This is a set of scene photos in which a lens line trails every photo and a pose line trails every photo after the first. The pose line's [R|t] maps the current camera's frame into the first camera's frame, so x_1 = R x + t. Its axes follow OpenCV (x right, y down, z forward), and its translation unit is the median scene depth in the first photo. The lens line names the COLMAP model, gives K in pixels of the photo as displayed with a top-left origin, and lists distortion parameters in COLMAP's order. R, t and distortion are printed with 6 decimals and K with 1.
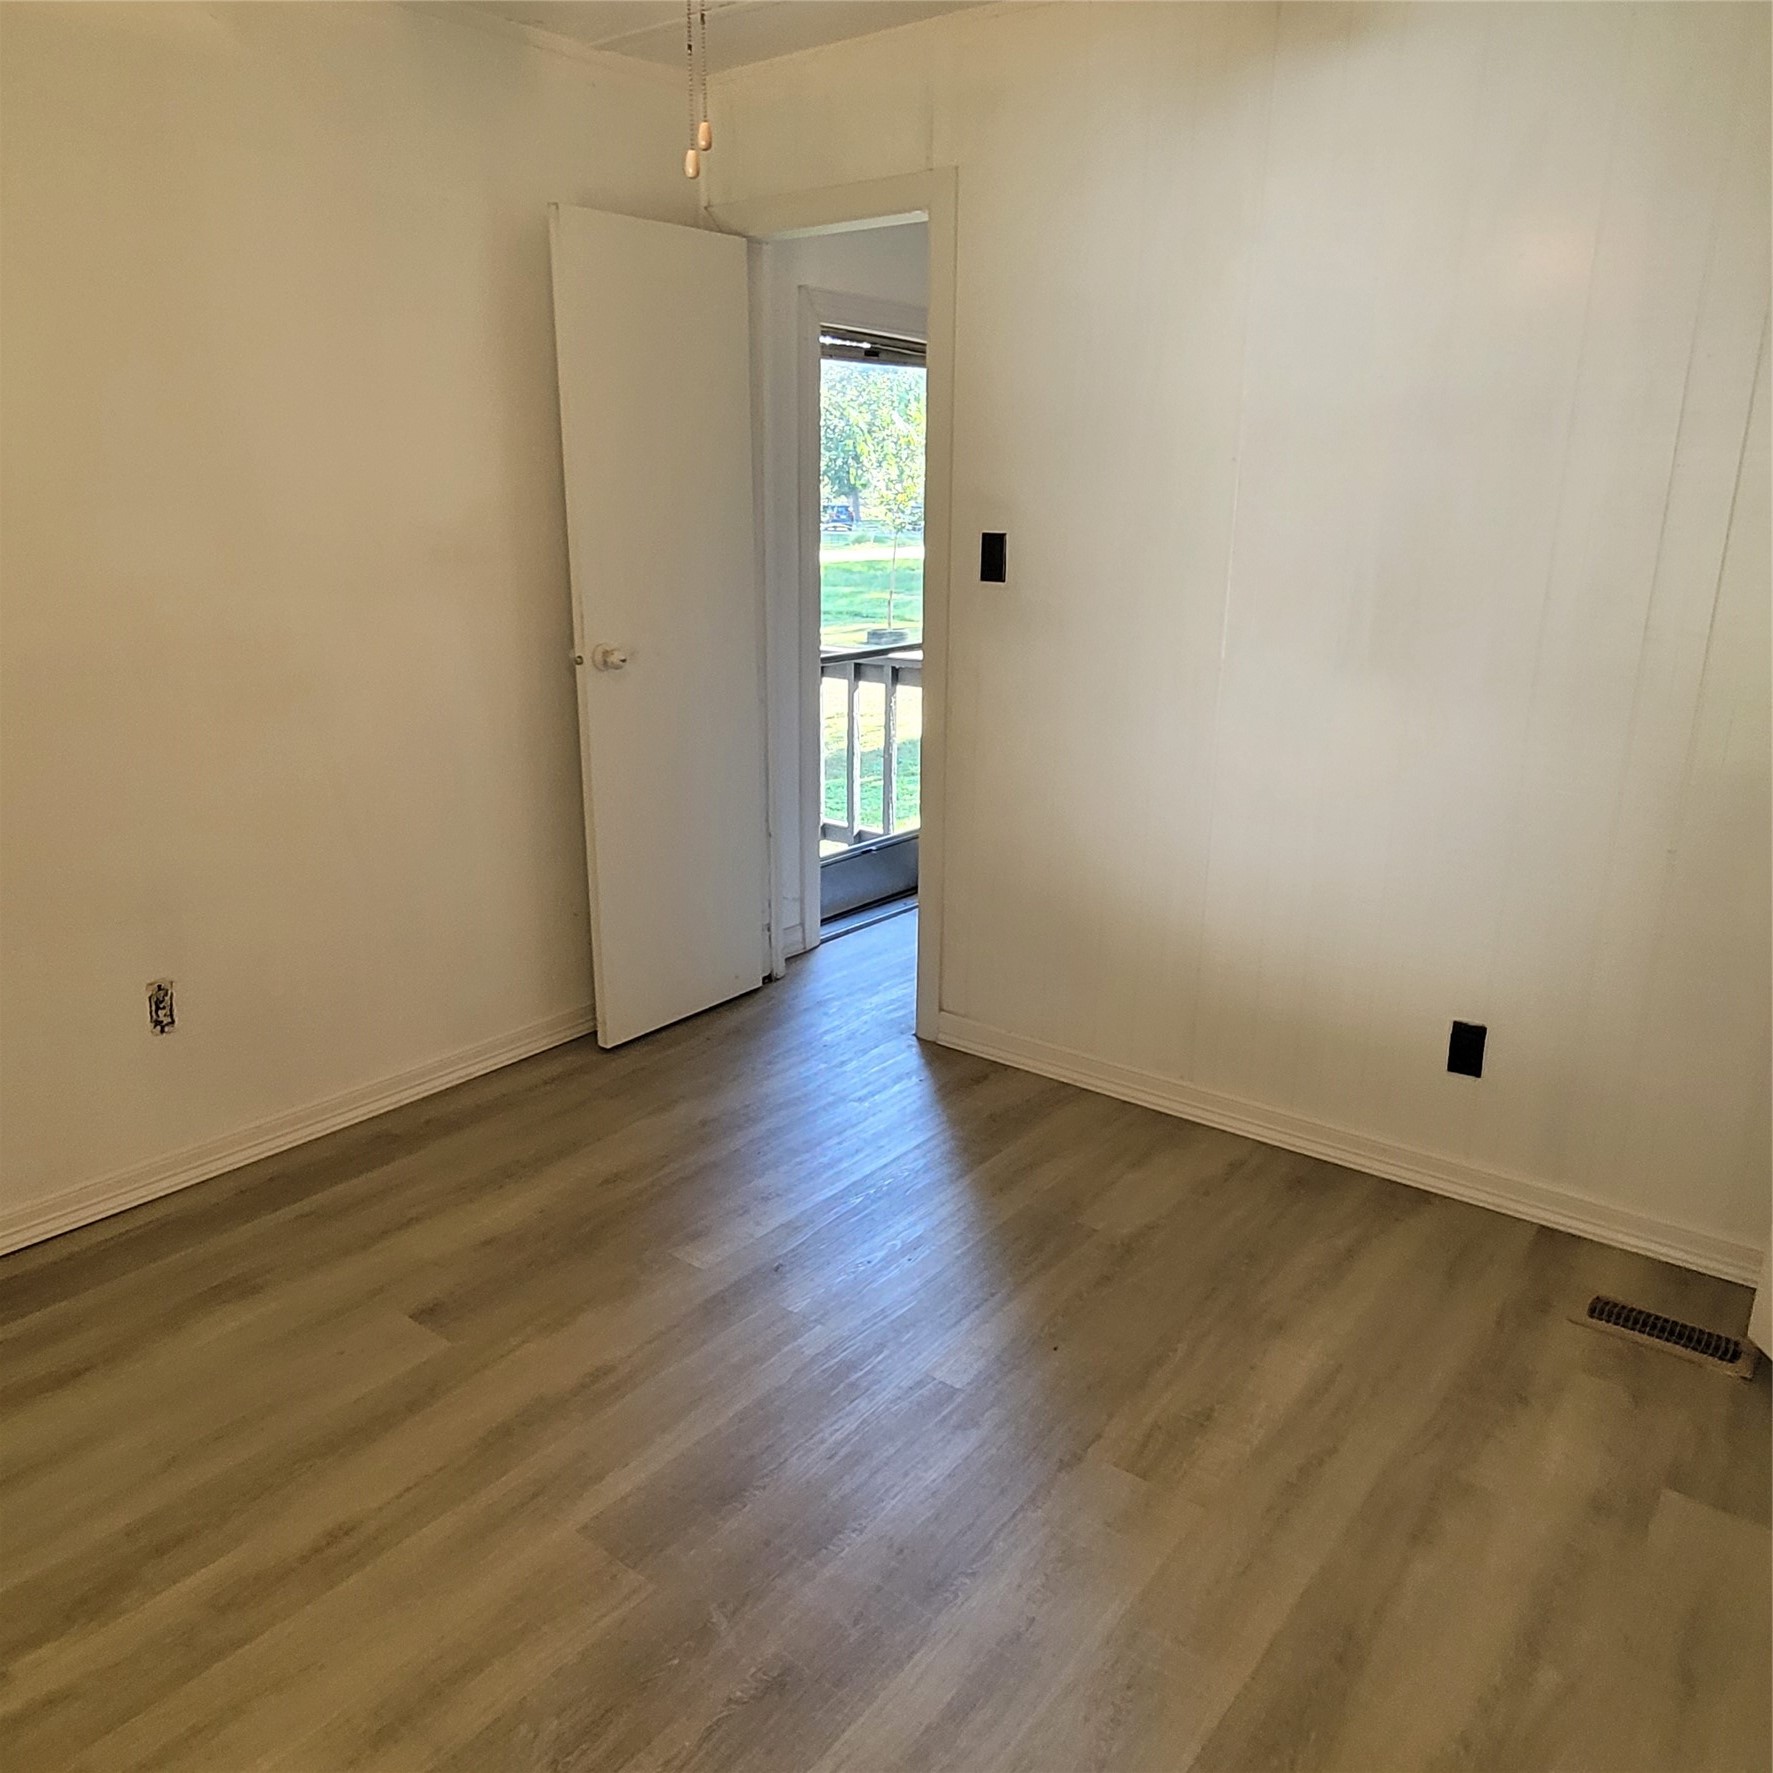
lens RADIAL K [[1396.1, 0, 877.4], [0, 1396.1, 894.0], [0, 0, 1]] dist [0.000081, -0.002641]
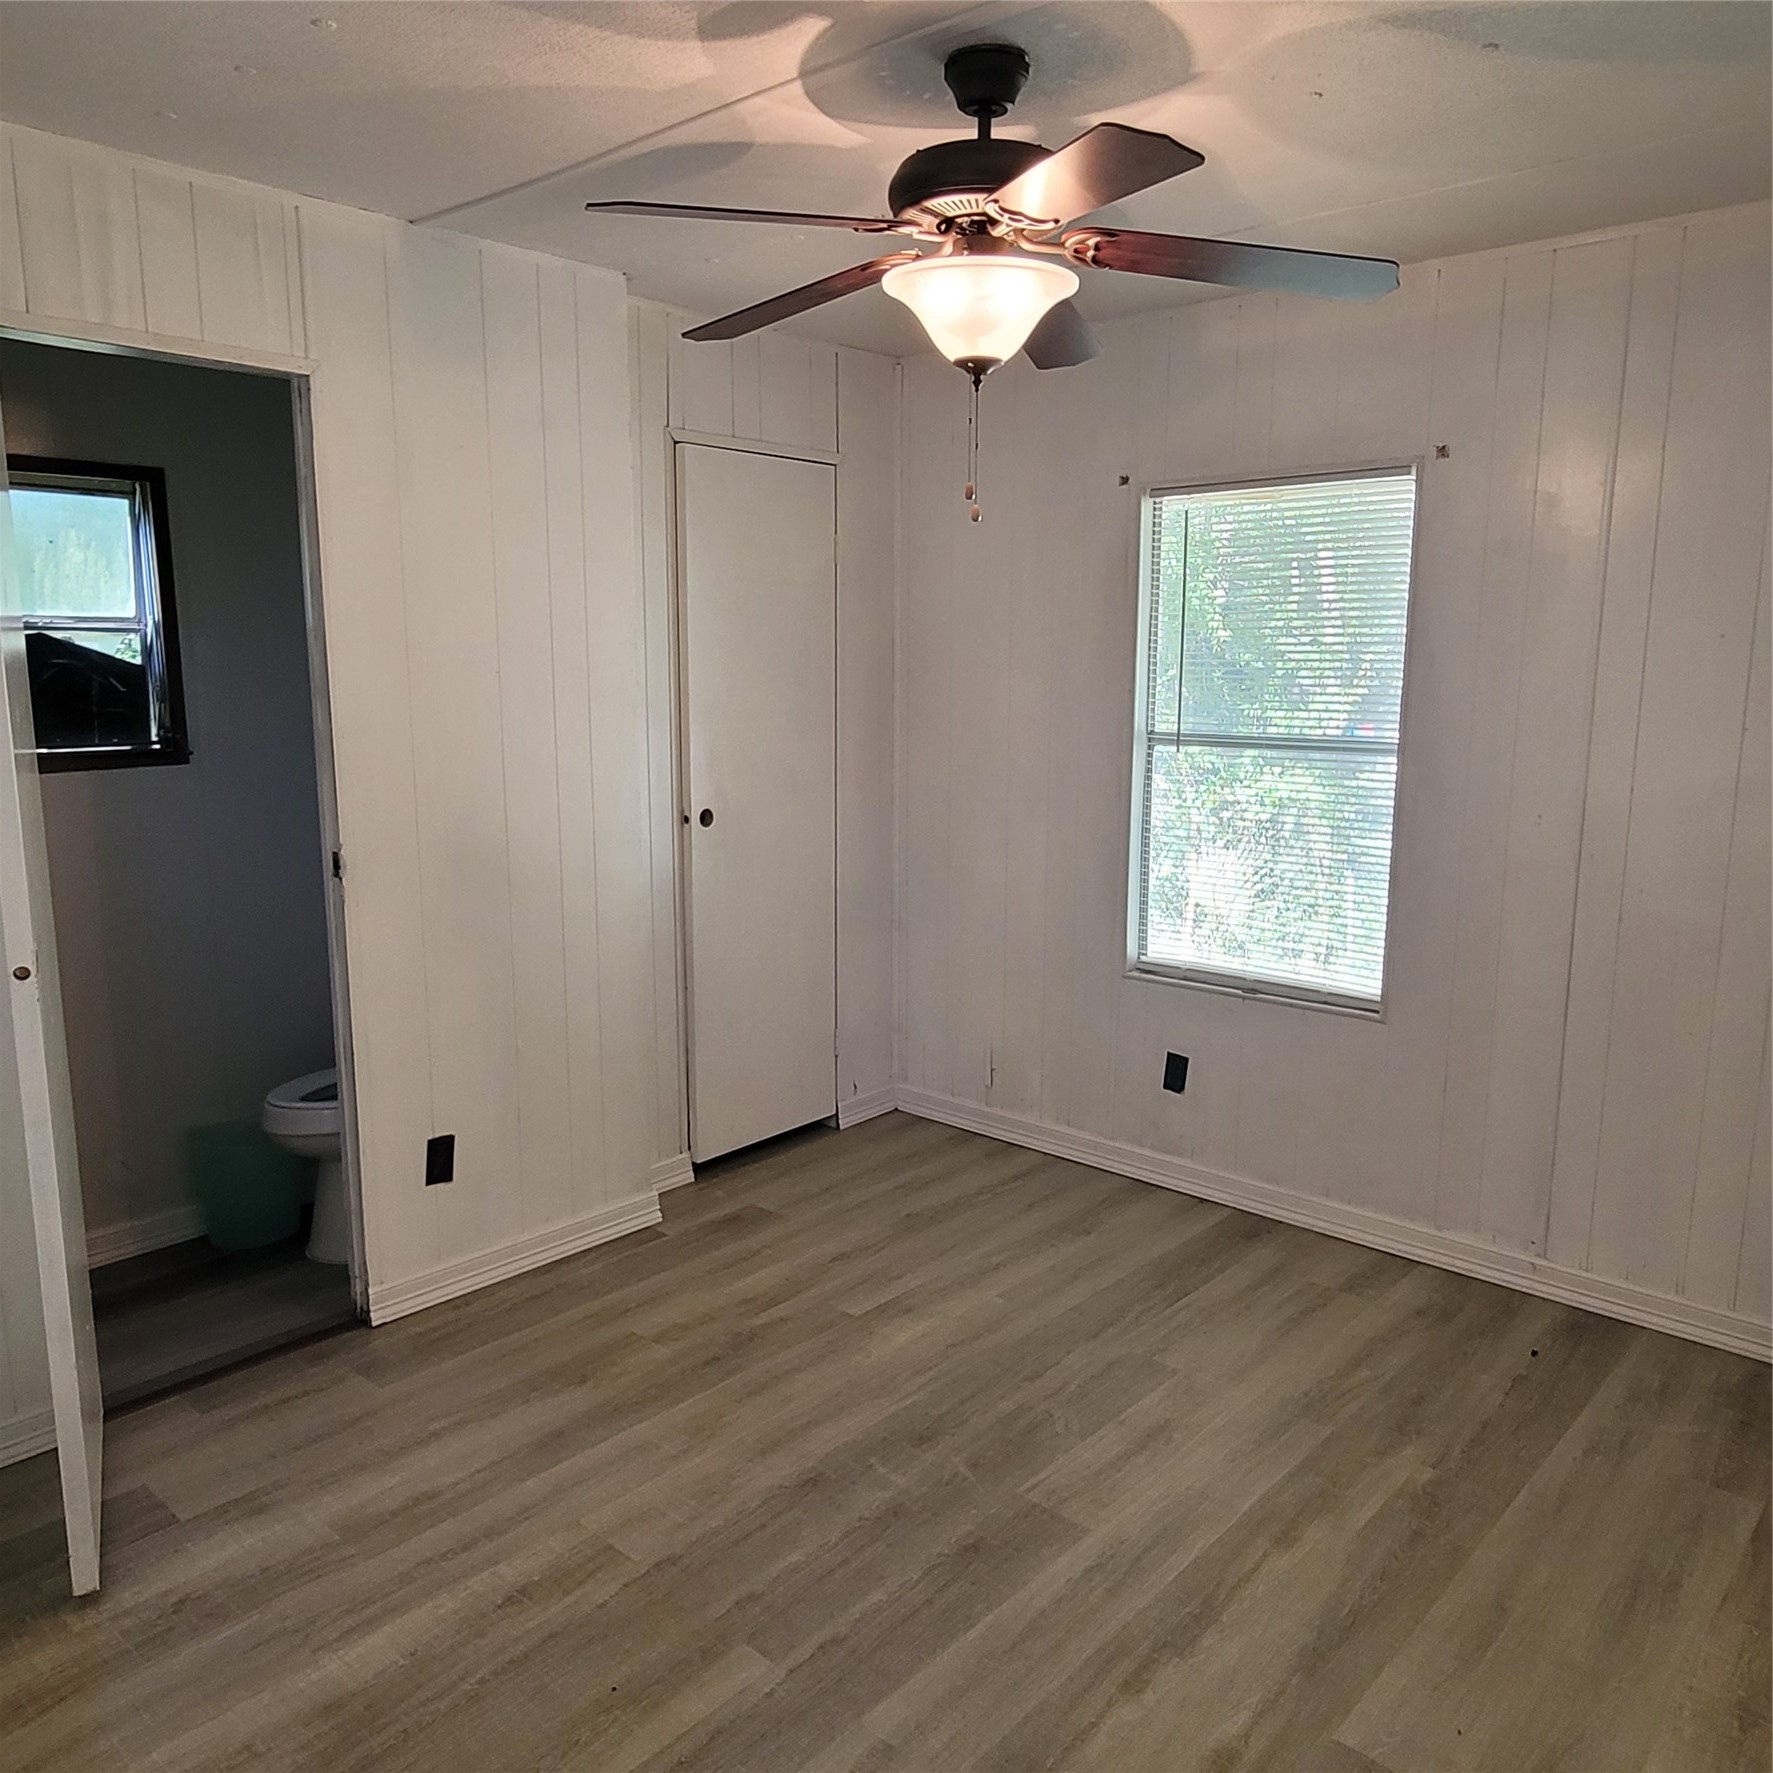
lens RADIAL K [[1396.1, 0, 877.4], [0, 1396.1, 894.0], [0, 0, 1]] dist [0.000081, -0.002641]
pose [[-0.997249, -0.021072, 0.071060, -0.100089], [0.012457, 0.897446, 0.440949, -0.577920], [-0.073065, 0.440621, -0.894715, 1.811411]]
